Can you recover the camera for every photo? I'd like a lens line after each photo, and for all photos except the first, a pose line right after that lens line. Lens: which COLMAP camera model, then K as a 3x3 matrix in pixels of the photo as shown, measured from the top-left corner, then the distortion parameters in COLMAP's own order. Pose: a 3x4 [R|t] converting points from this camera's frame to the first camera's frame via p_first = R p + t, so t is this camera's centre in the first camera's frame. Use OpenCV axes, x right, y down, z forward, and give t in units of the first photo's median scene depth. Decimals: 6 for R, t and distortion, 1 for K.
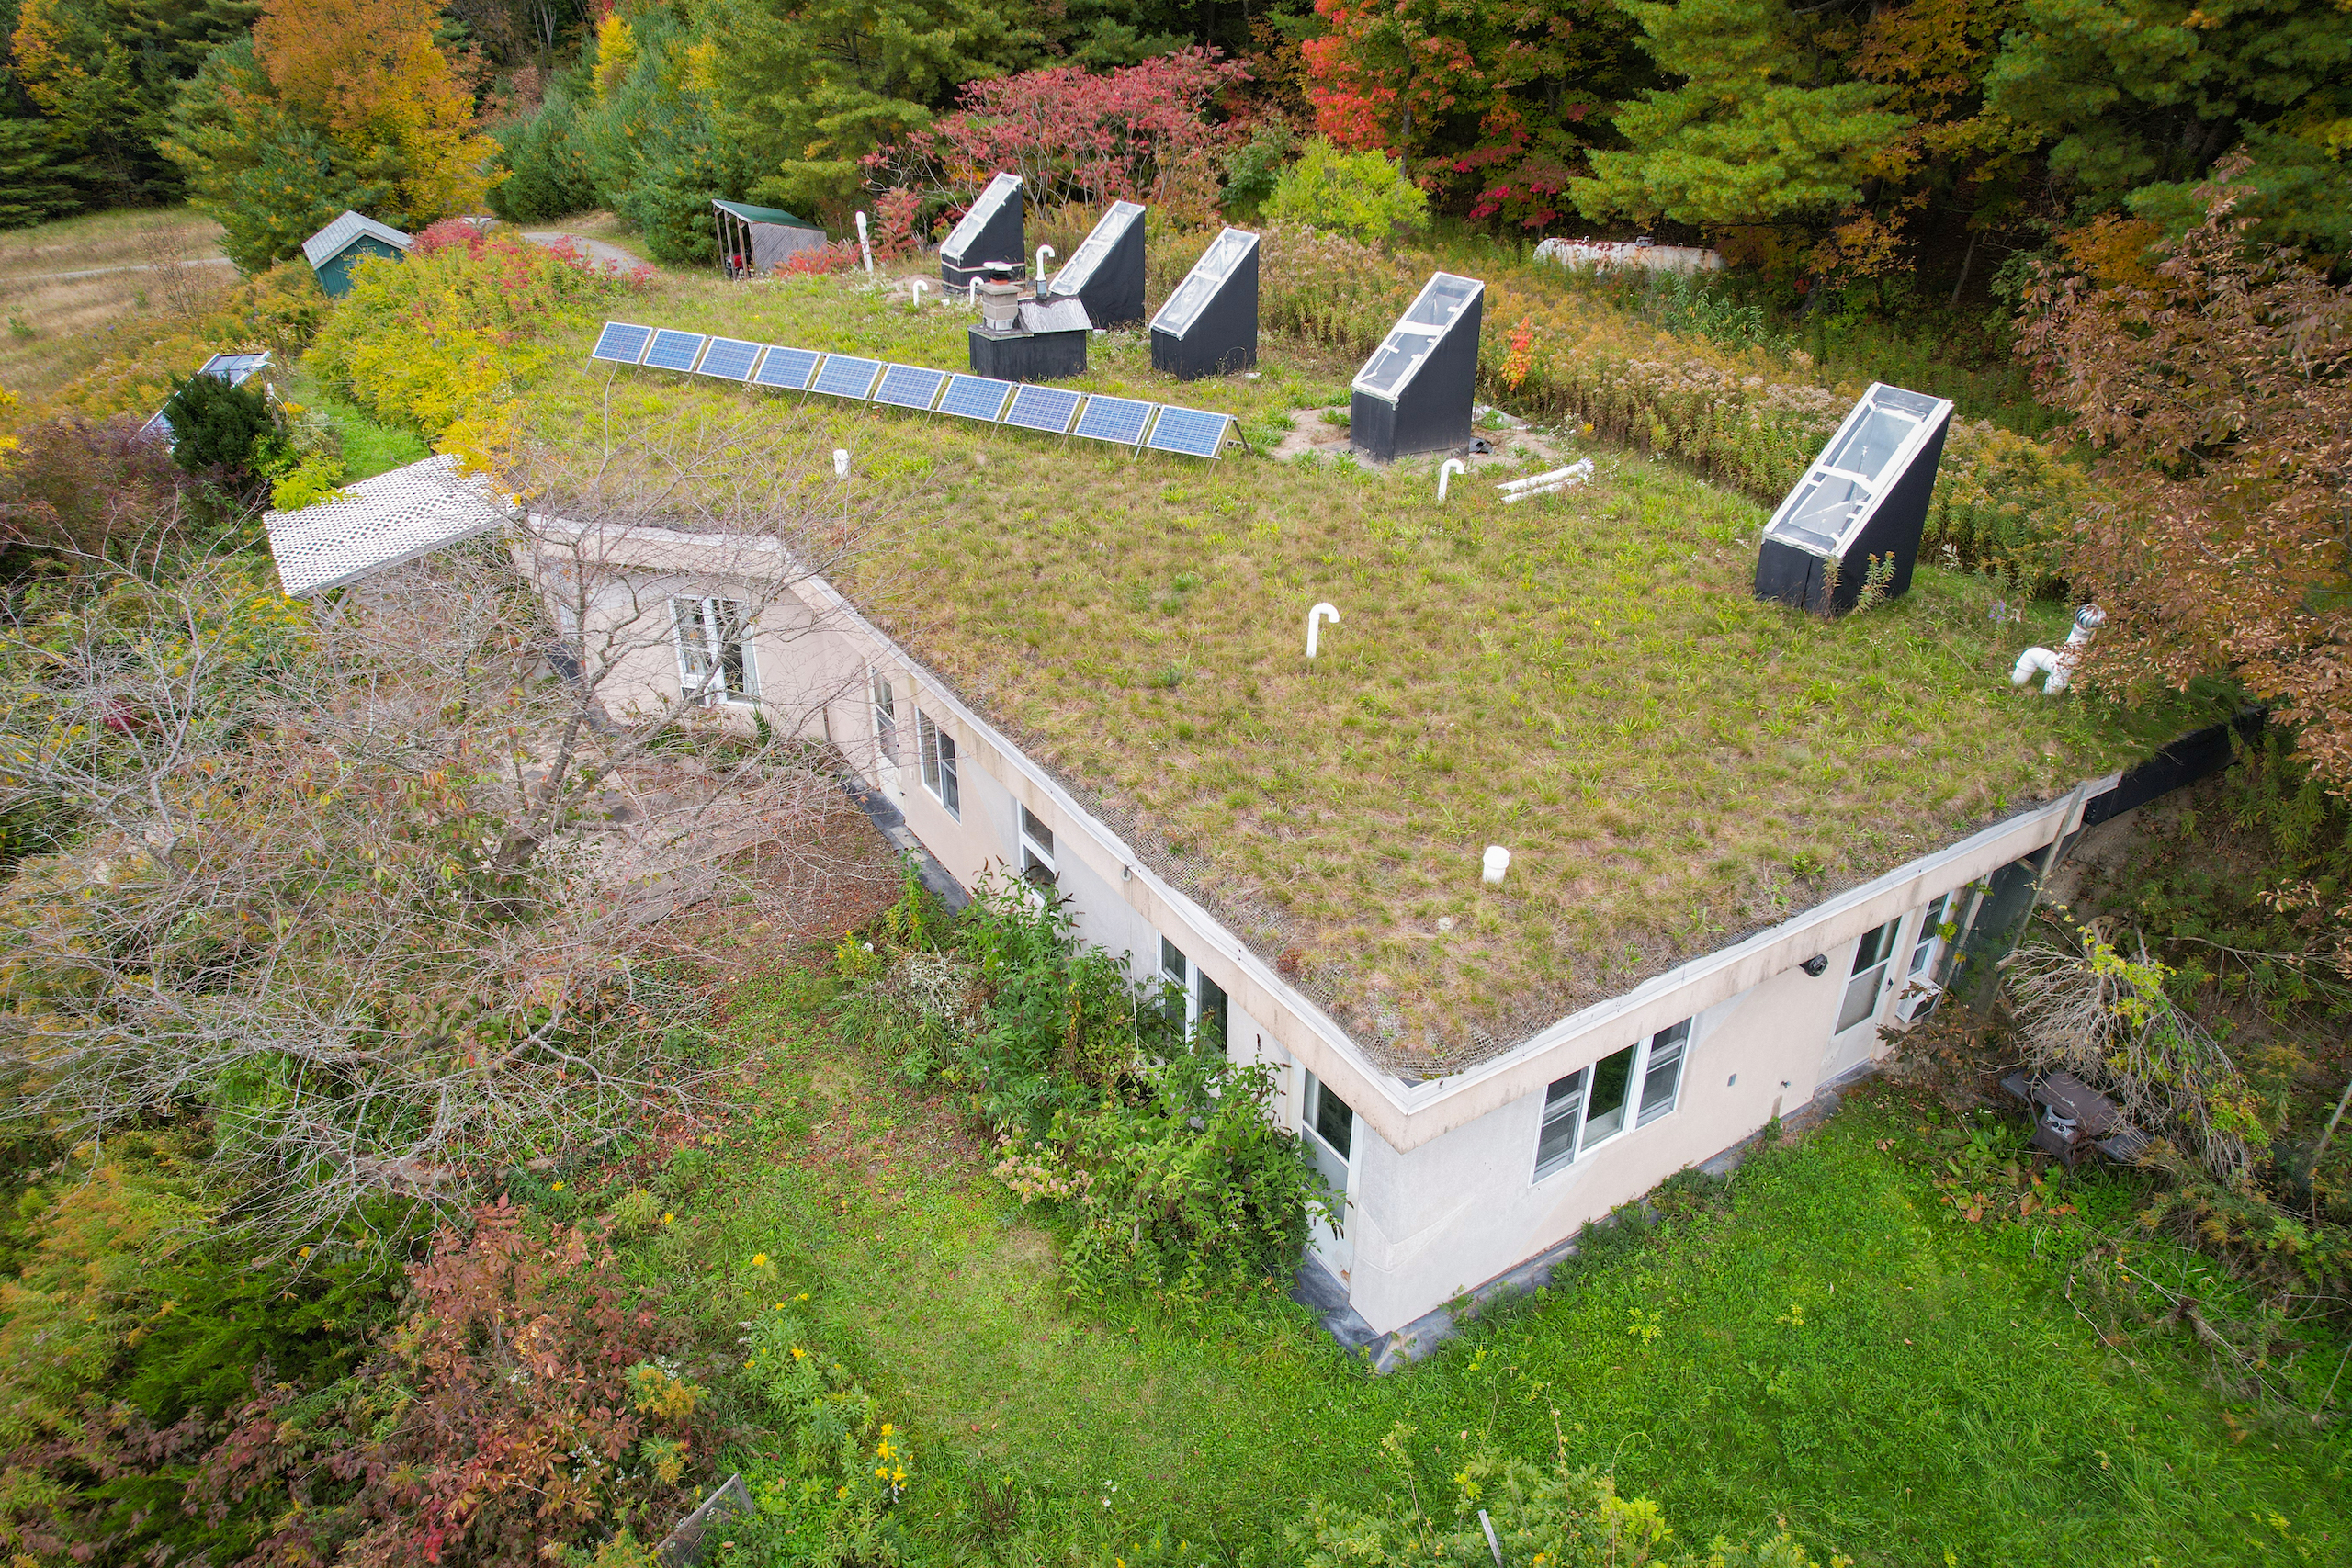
lens RADIAL K [[1490.4, 0, 1178.4], [0, 1490.4, 782.6], [0, 0, 1]] dist [-0.049683, 0.038309]
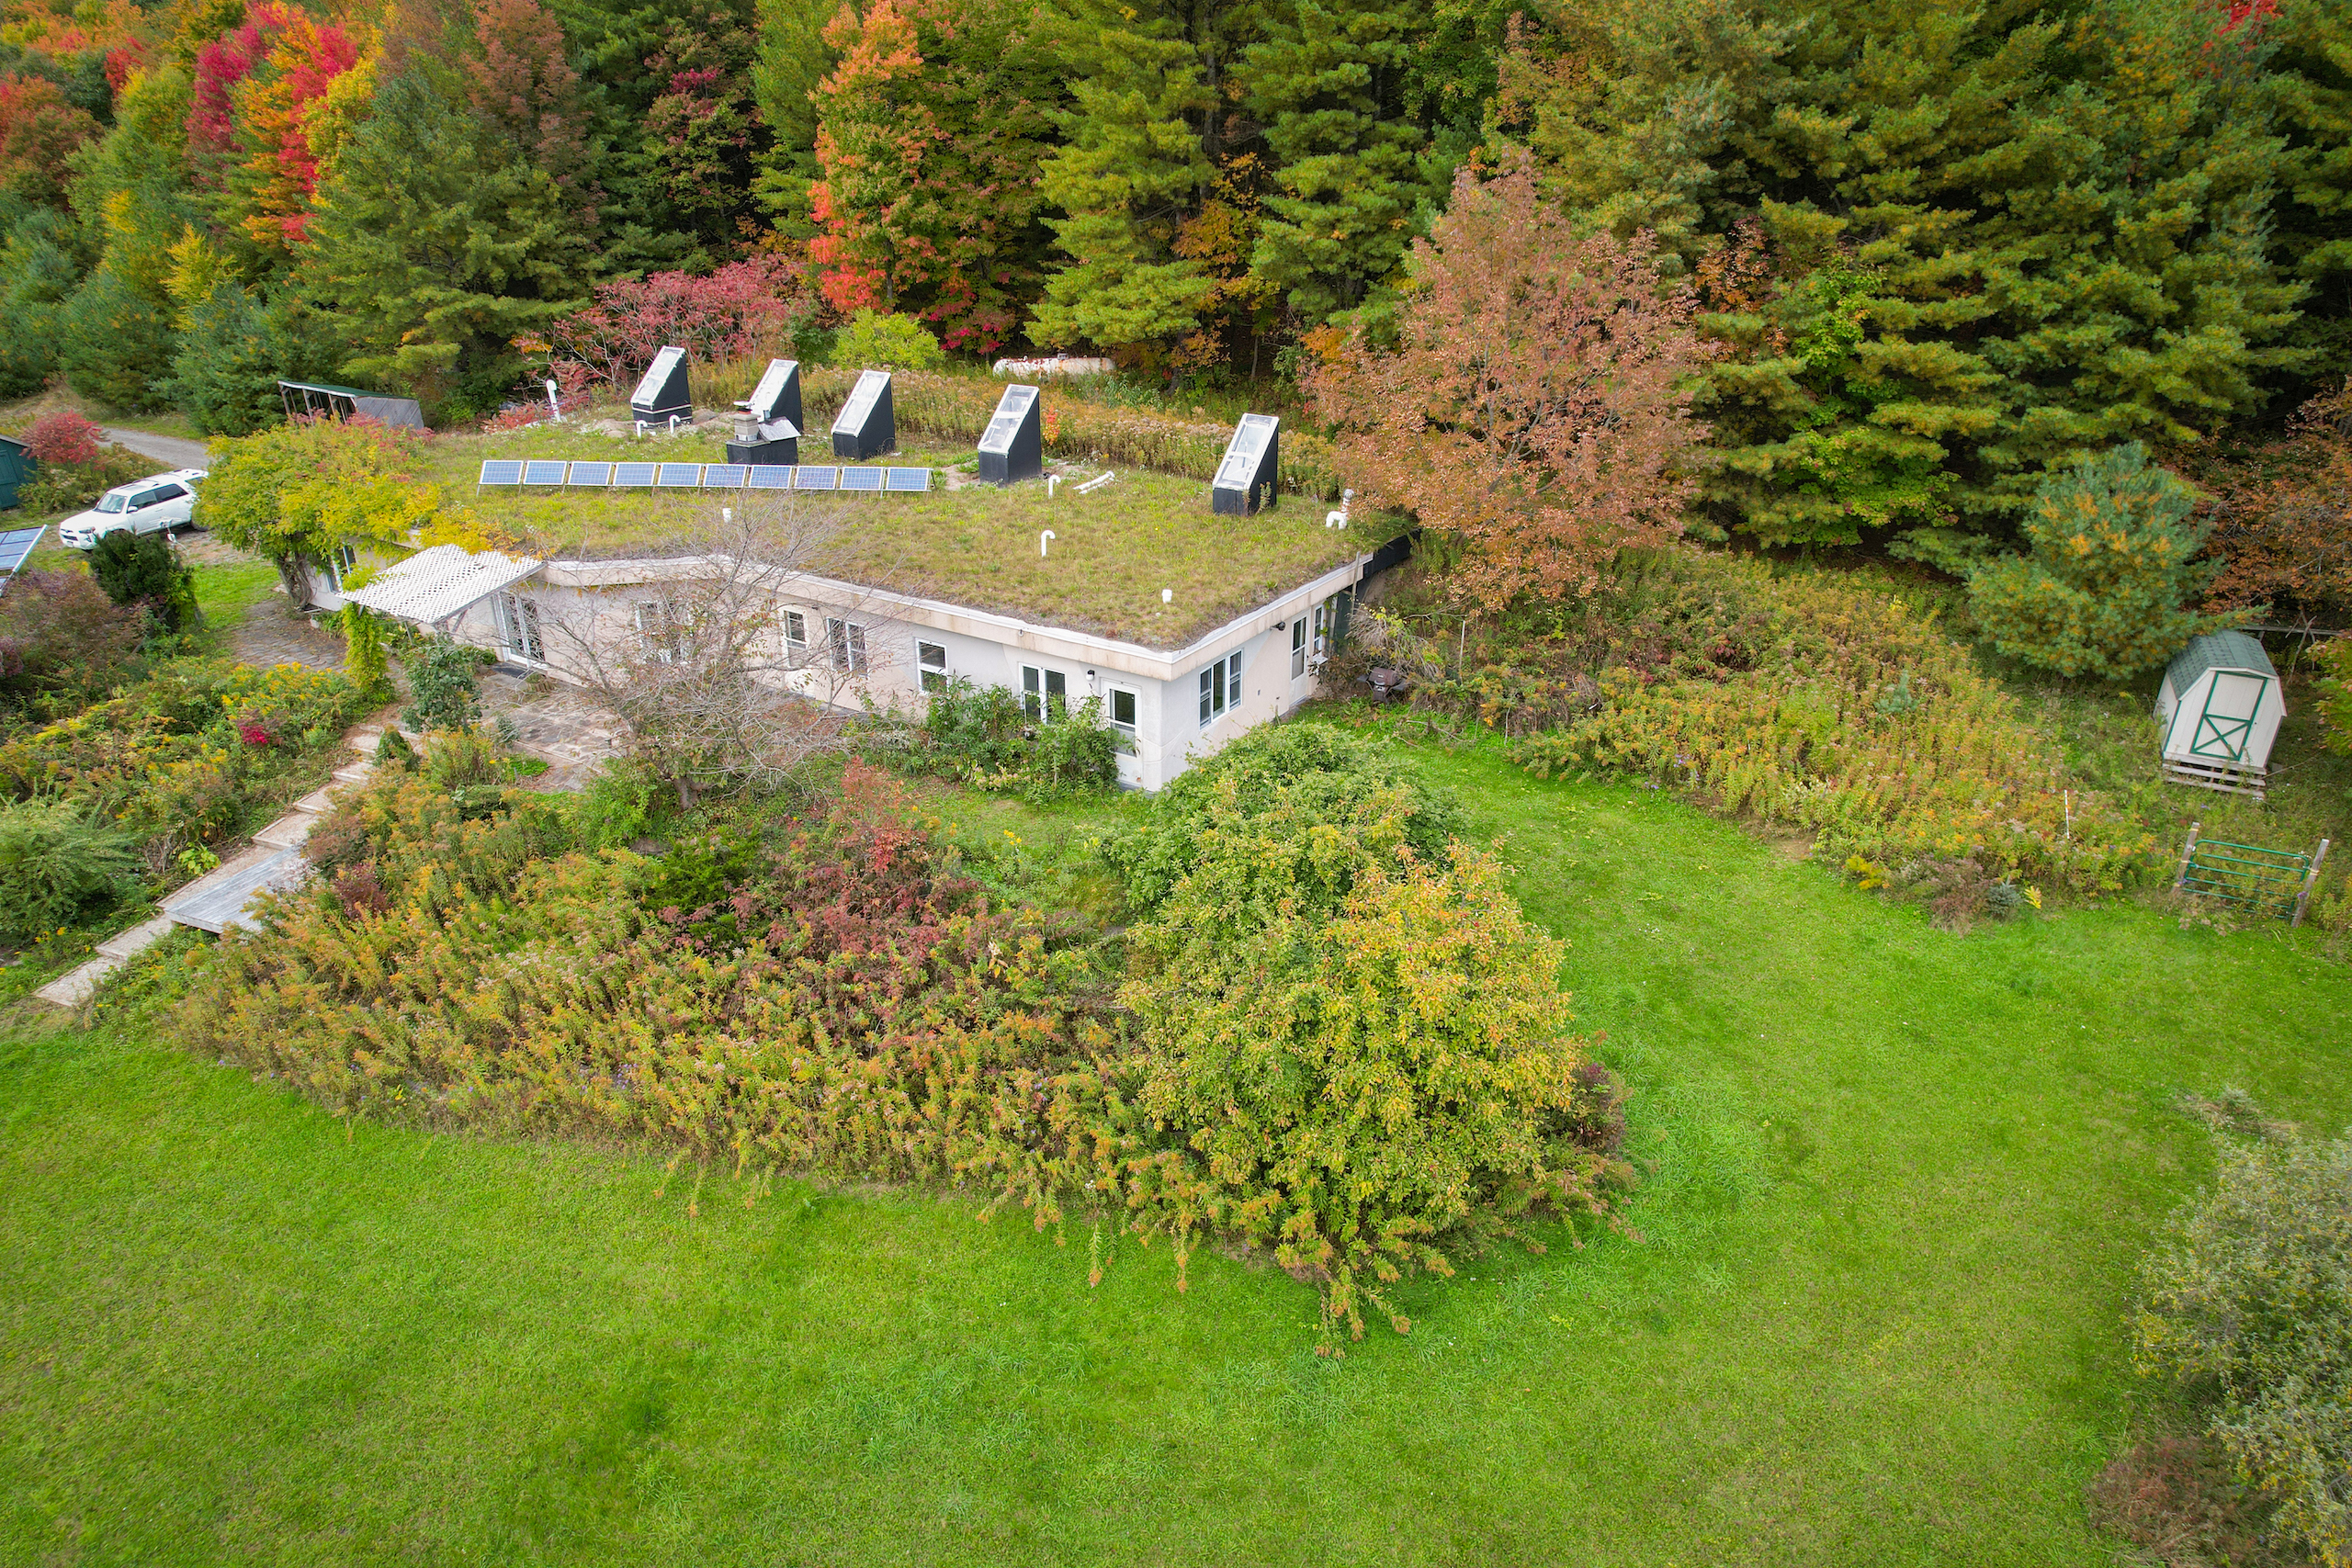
lens RADIAL K [[1490.4, 0, 1168.6], [0, 1490.4, 785.3], [0, 0, 1]] dist [-0.049683, 0.038309]
pose [[0.905678, -0.183154, 0.382365, -0.392028], [0.209705, 0.977347, -0.028561, 0.210321], [-0.368472, 0.106051, 0.923570, -0.643167]]
